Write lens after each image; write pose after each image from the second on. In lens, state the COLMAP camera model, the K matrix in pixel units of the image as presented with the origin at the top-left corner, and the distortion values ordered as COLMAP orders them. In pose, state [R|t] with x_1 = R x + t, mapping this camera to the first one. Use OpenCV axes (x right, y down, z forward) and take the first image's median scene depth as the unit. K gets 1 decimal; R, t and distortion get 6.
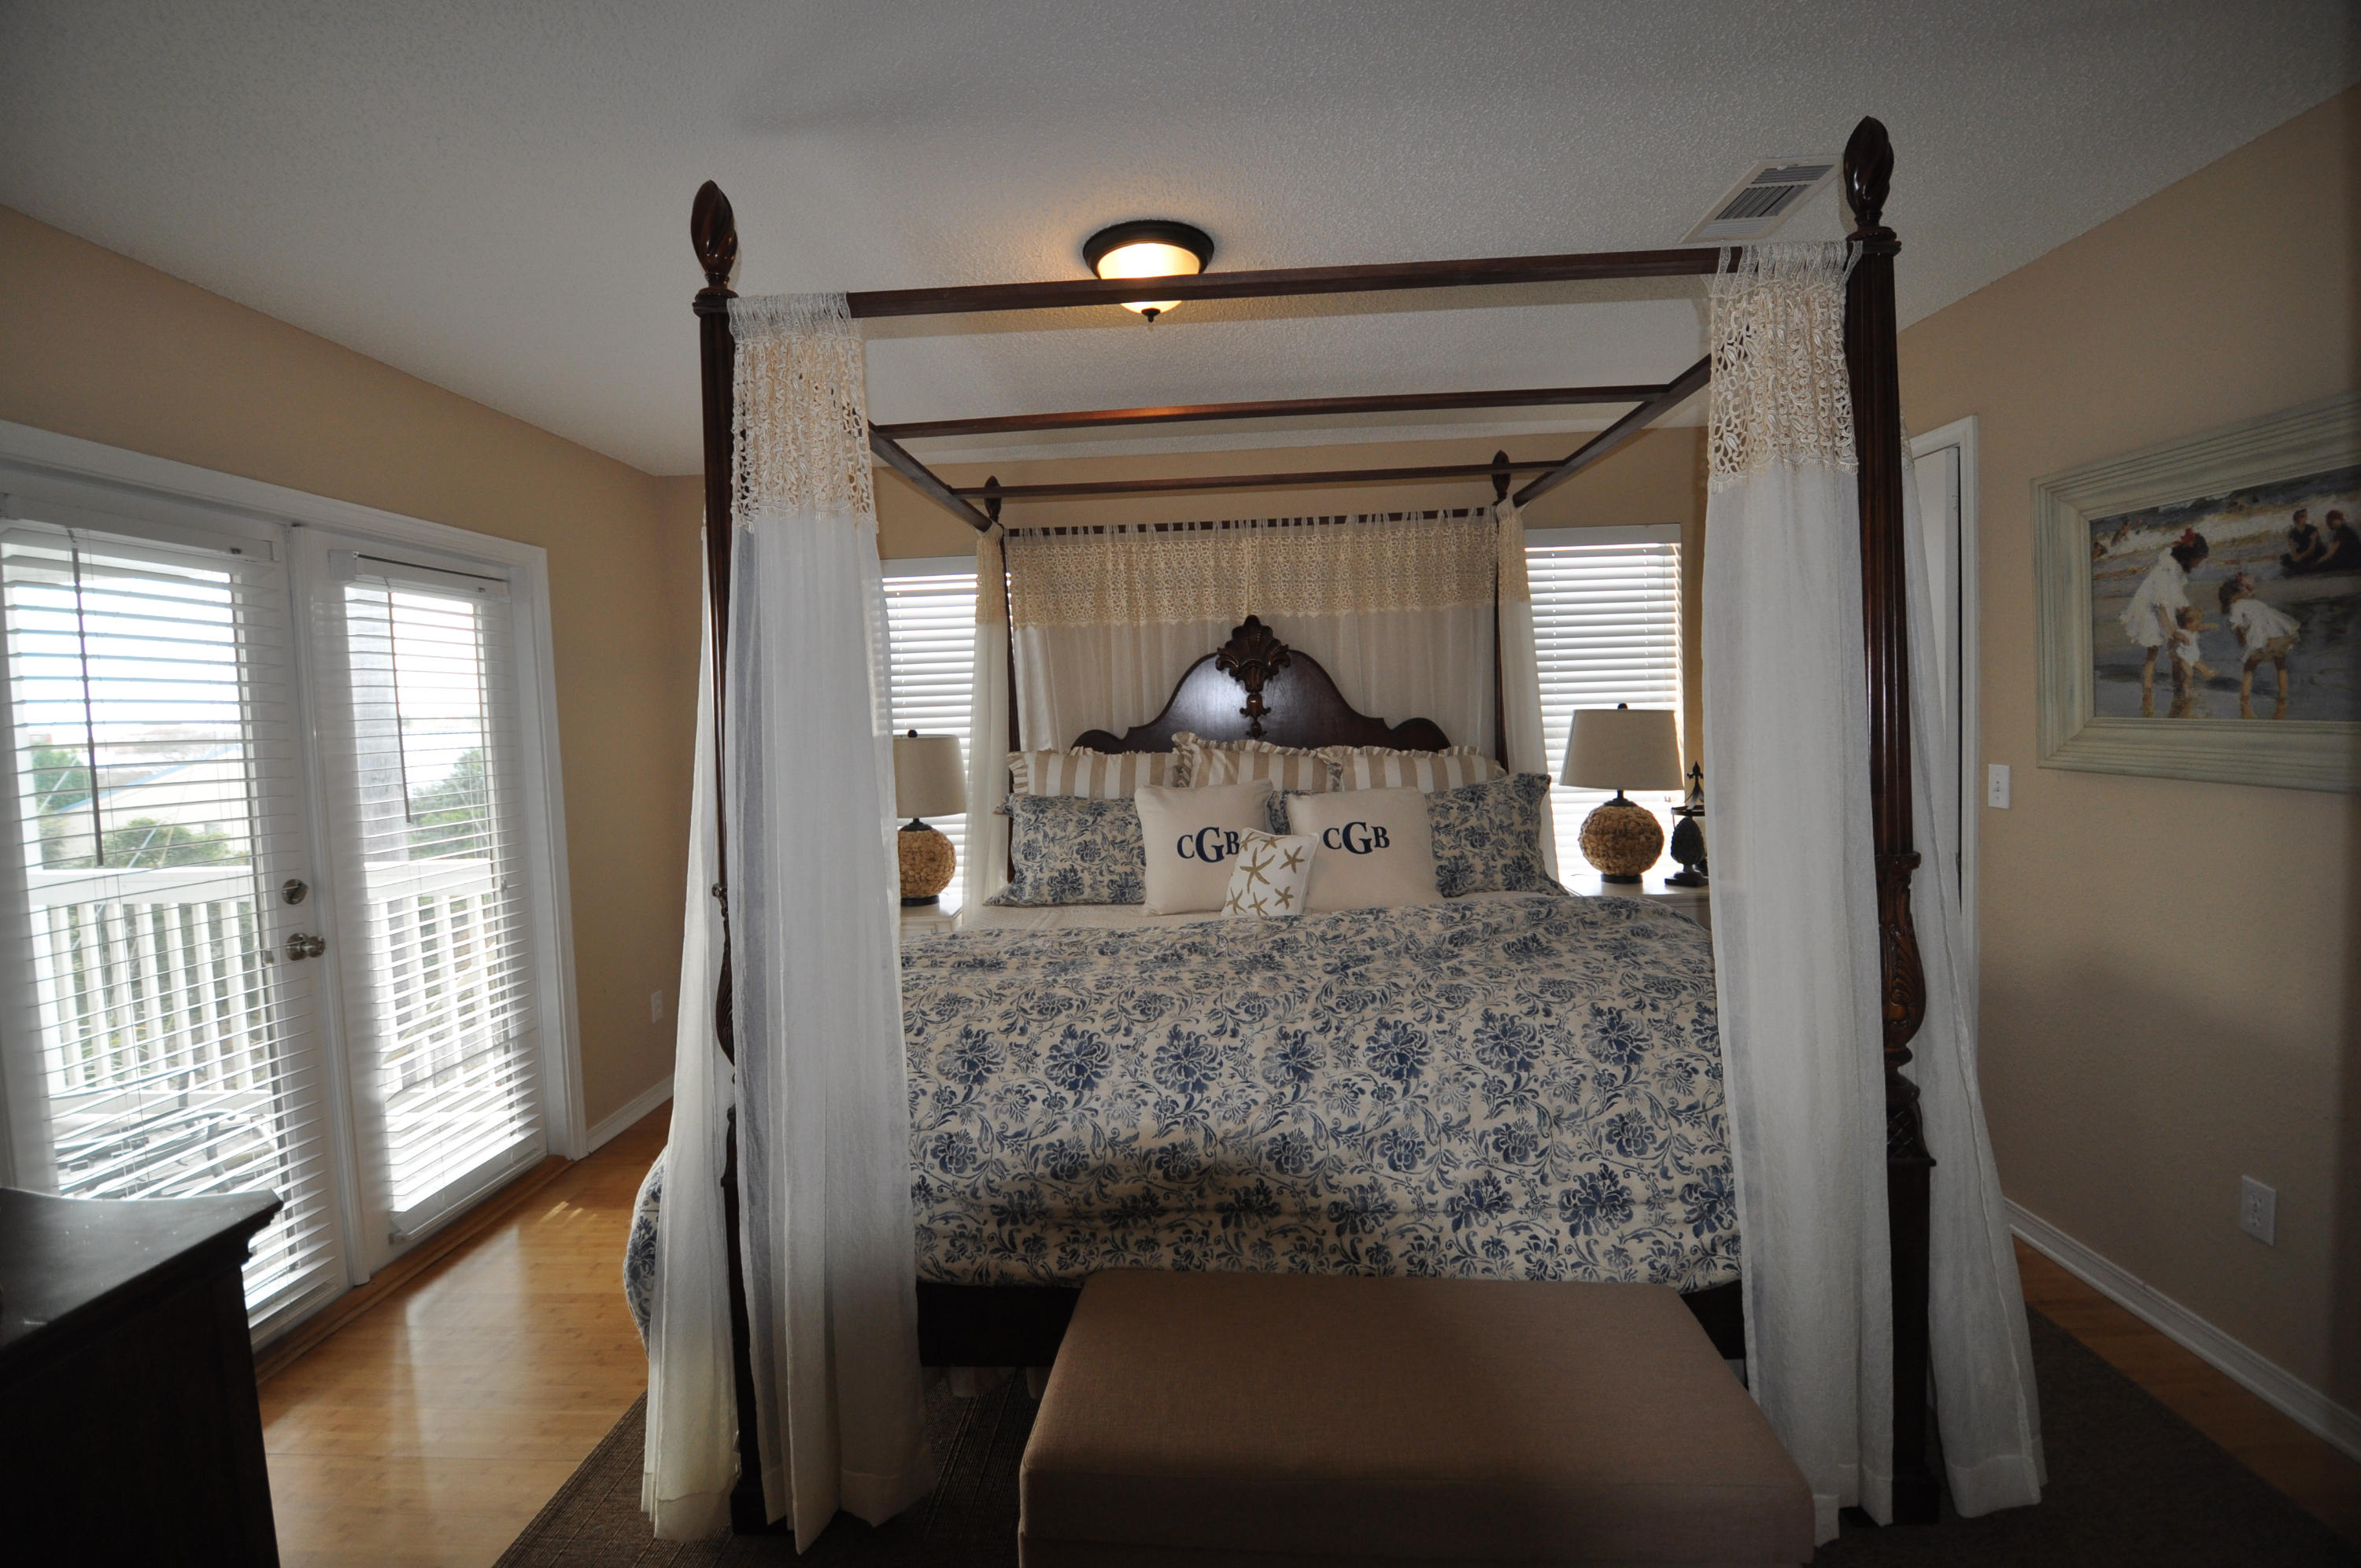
lens RADIAL K [[1035.3, 0, 1185.8], [0, 1035.3, 772.5], [0, 0, 1]] dist [0.024412, -0.025850]
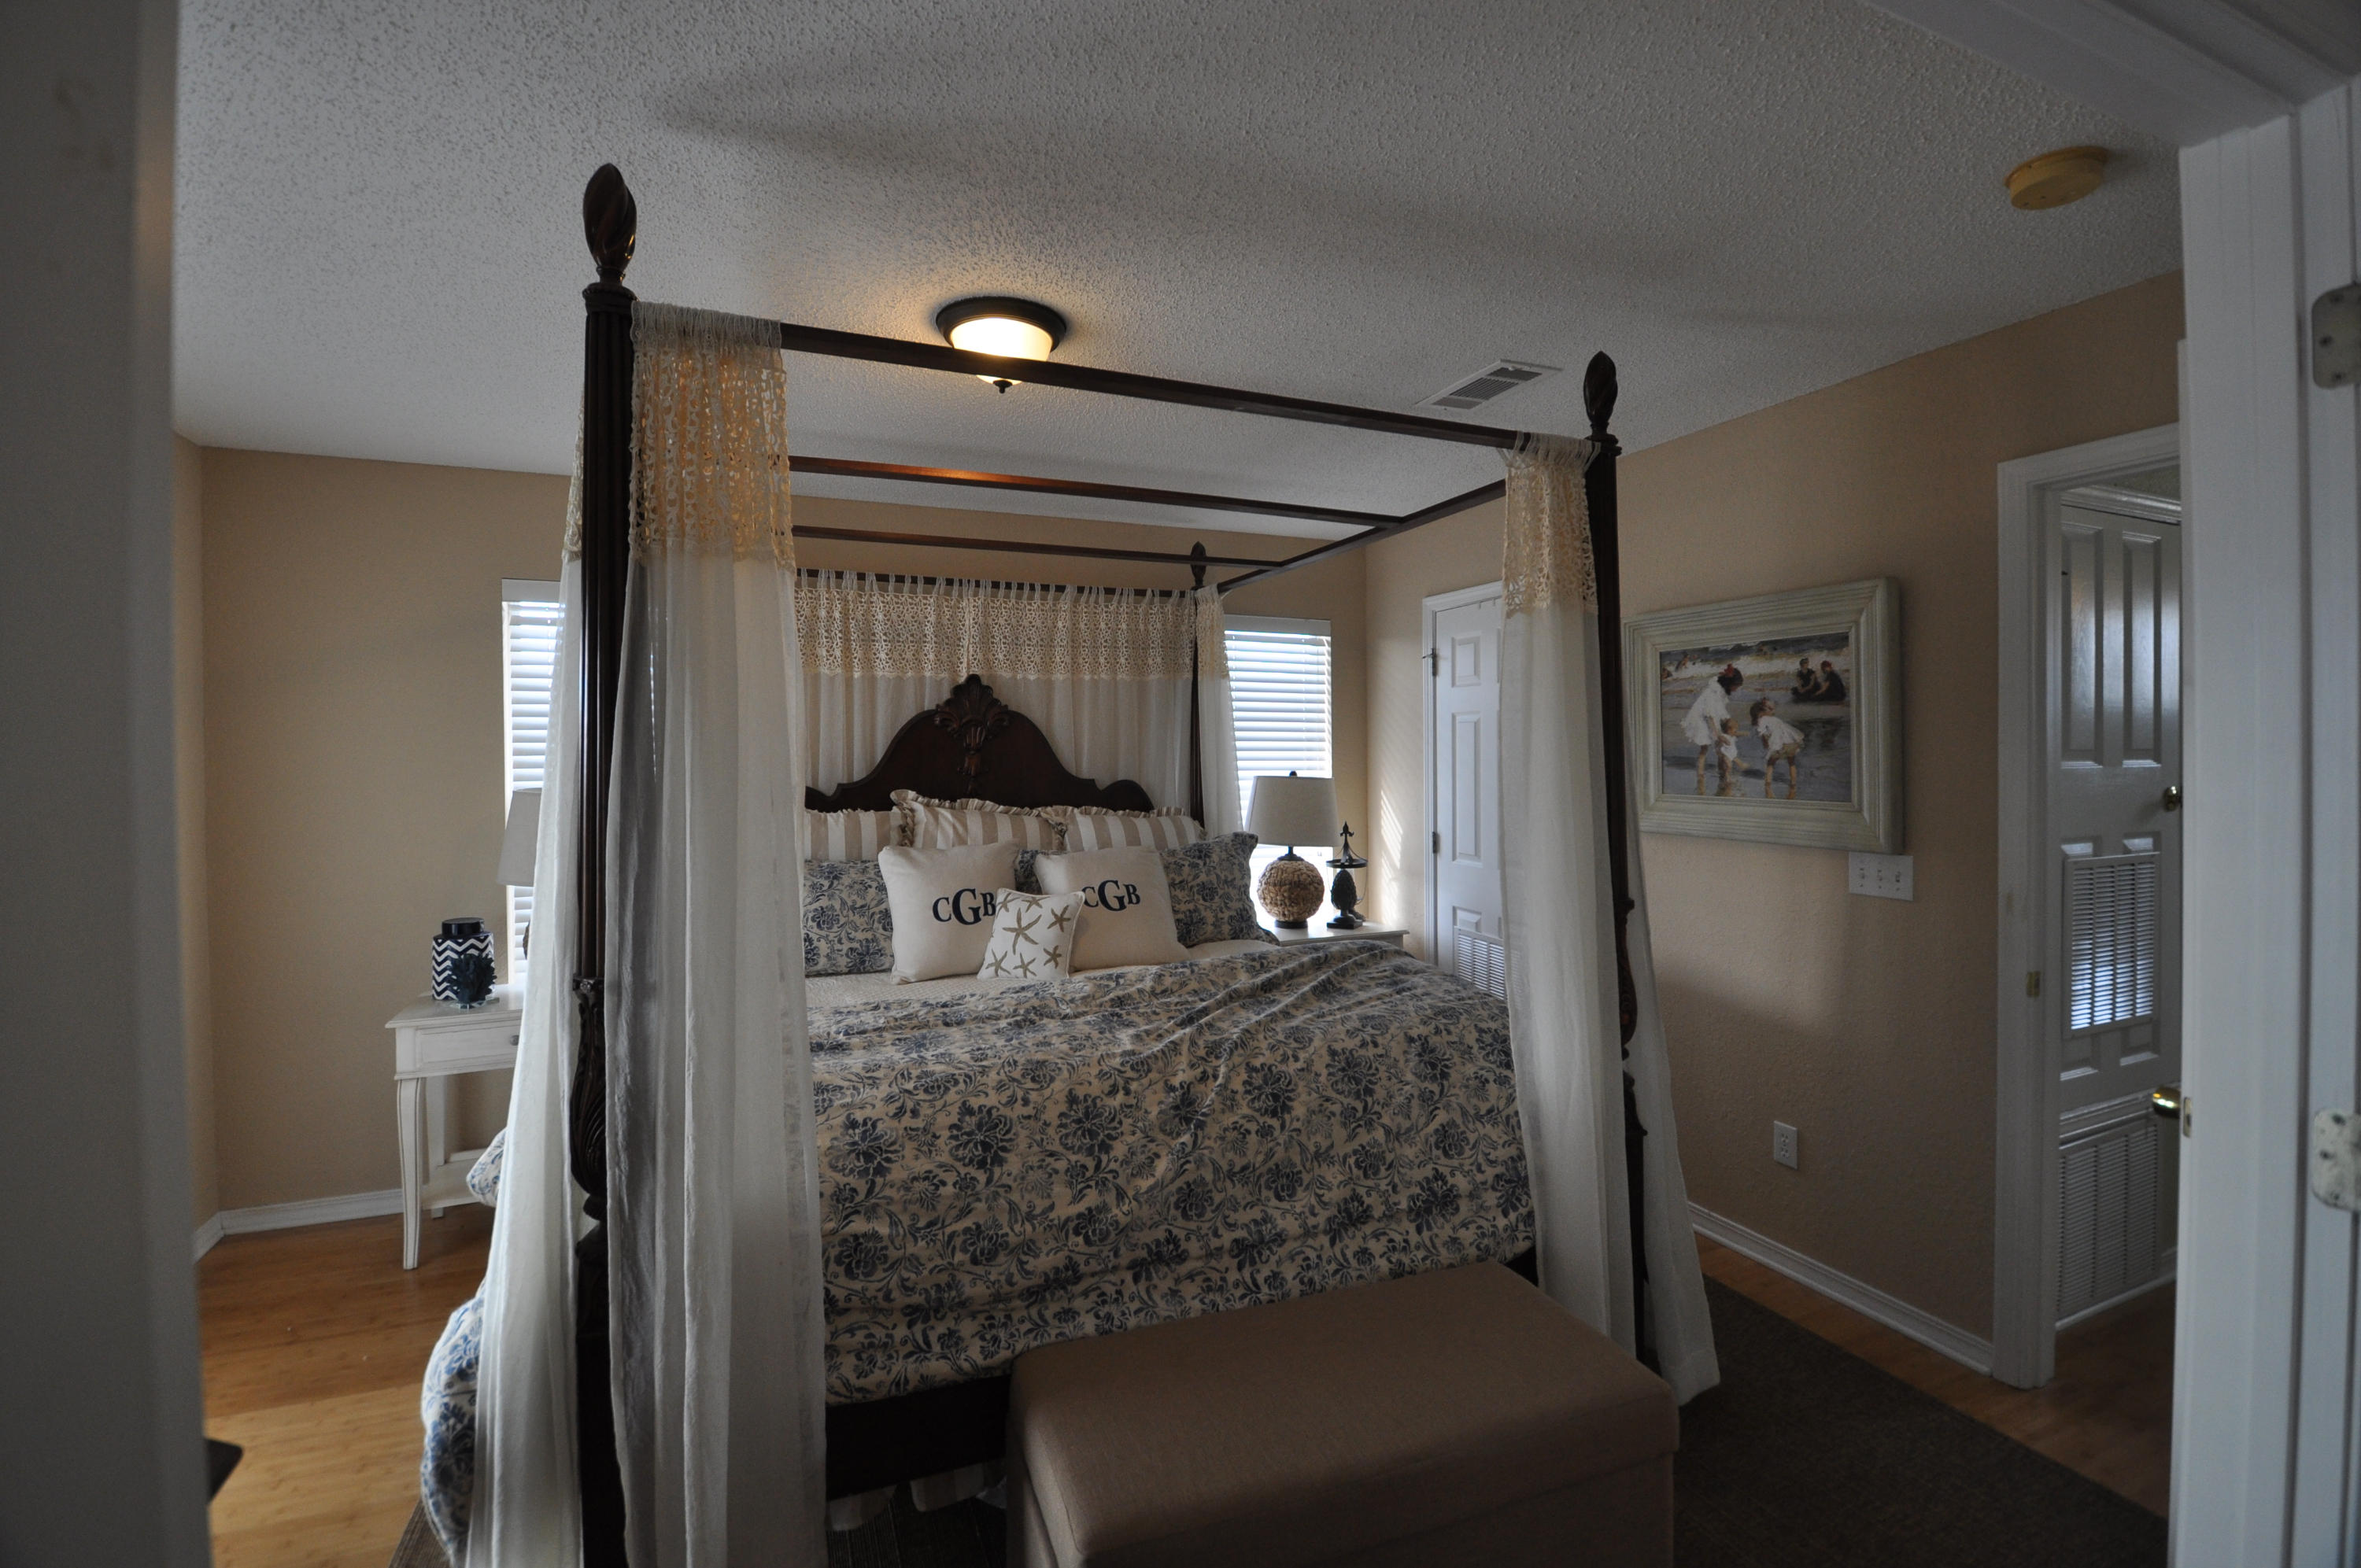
lens RADIAL K [[1035.3, 0, 1185.8], [0, 1035.3, 772.5], [0, 0, 1]] dist [0.024412, -0.025850]
pose [[0.904768, 0.022808, 0.425295, -0.338938], [-0.001412, 0.998720, -0.050555, -0.013097], [-0.425903, 0.045140, 0.903642, 0.026256]]
